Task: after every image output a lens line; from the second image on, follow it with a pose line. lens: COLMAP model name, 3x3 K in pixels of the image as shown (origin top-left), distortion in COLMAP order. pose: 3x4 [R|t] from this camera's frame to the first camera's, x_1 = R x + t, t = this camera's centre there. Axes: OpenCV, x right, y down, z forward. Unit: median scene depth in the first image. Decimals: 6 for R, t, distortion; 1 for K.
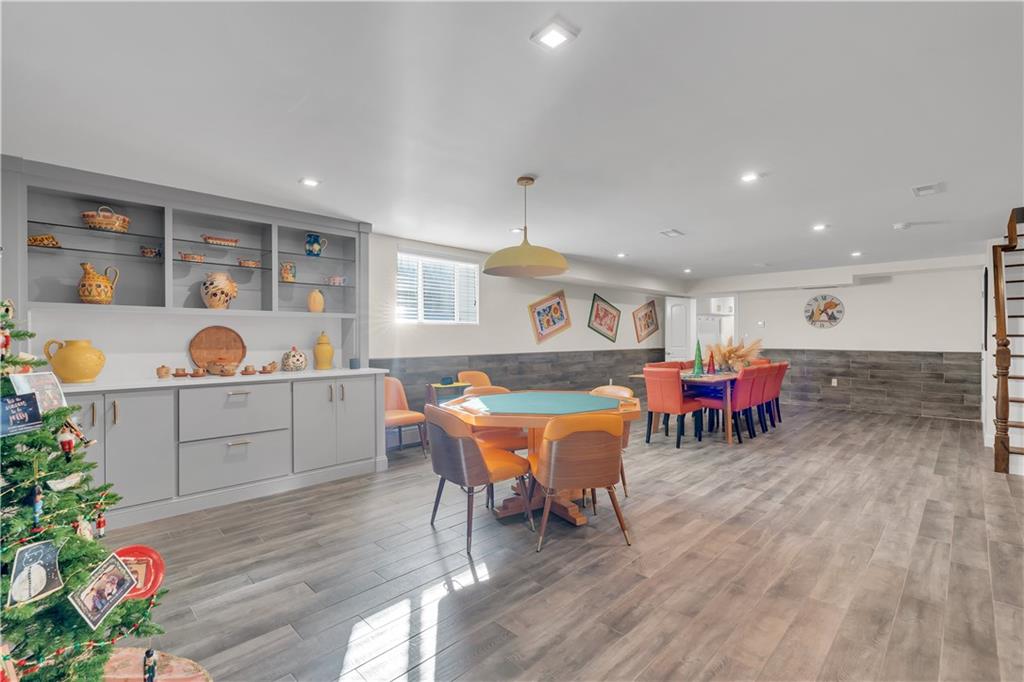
lens RADIAL K [[456.2, 0, 512.7], [0, 456.2, 338.6], [0, 0, 1]] dist [-0.008422, 0.002823]
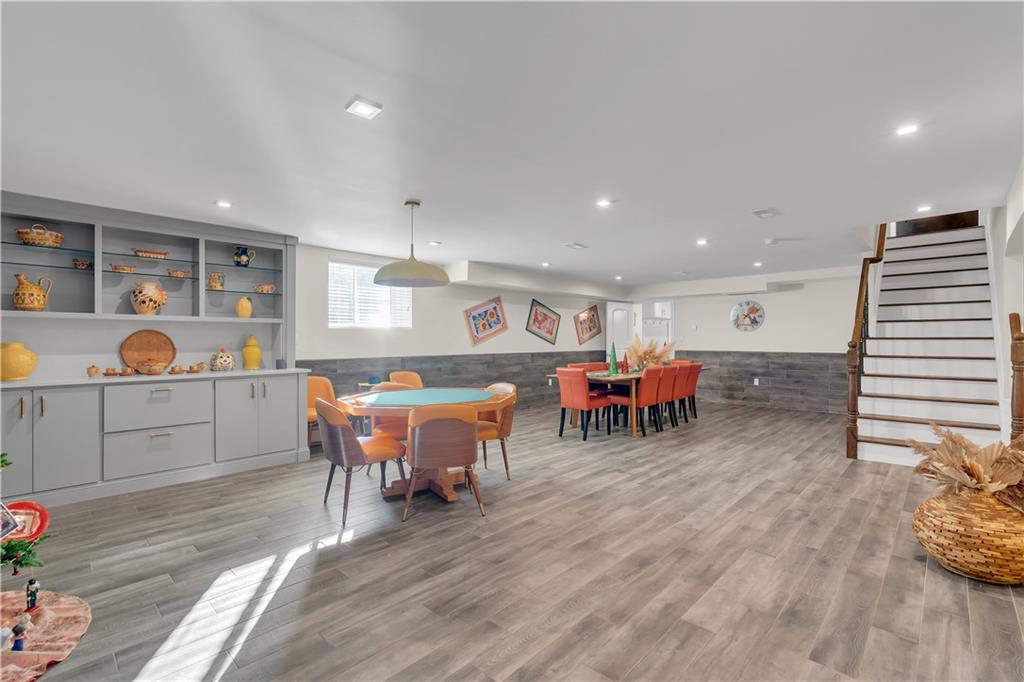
lens RADIAL K [[456.2, 0, 511.1], [0, 456.2, 339.2], [0, 0, 1]] dist [-0.008422, 0.002823]
pose [[0.999620, -0.000677, 0.027564, 0.224452], [0.000817, 0.999987, -0.005073, 0.000836], [-0.027560, 0.005094, 0.999607, -0.143541]]
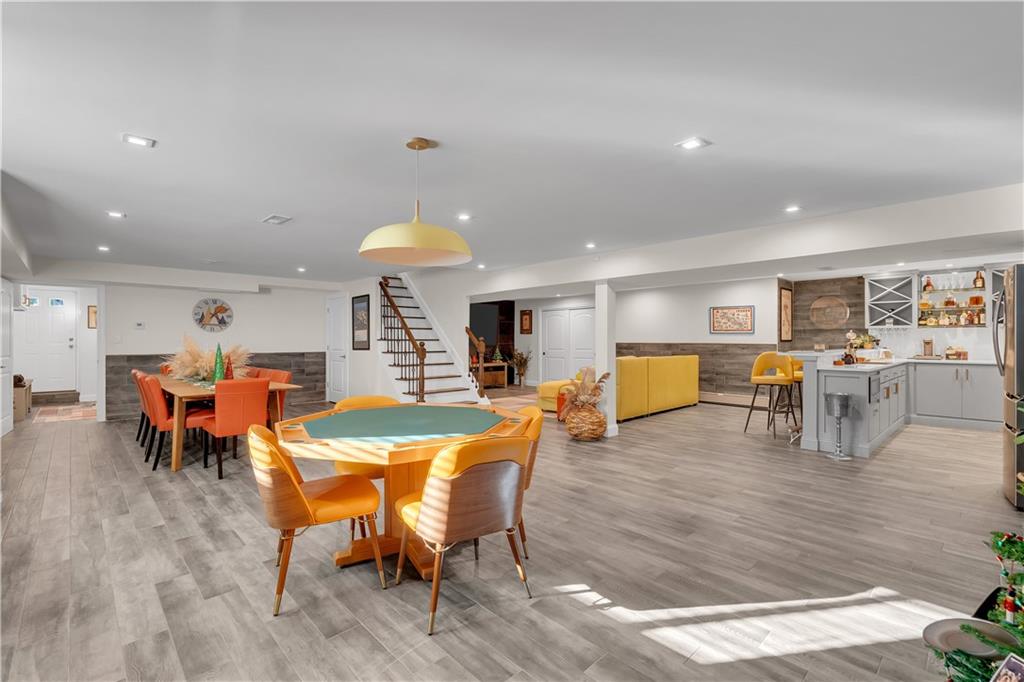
lens RADIAL K [[456.2, 0, 504.8], [0, 456.2, 339.4], [0, 0, 1]] dist [-0.008422, 0.002823]
pose [[0.037900, 0.005276, 0.999268, -0.693204], [0.002095, 0.999983, -0.005360, 0.000144], [-0.999279, 0.002297, 0.037889, 0.748748]]
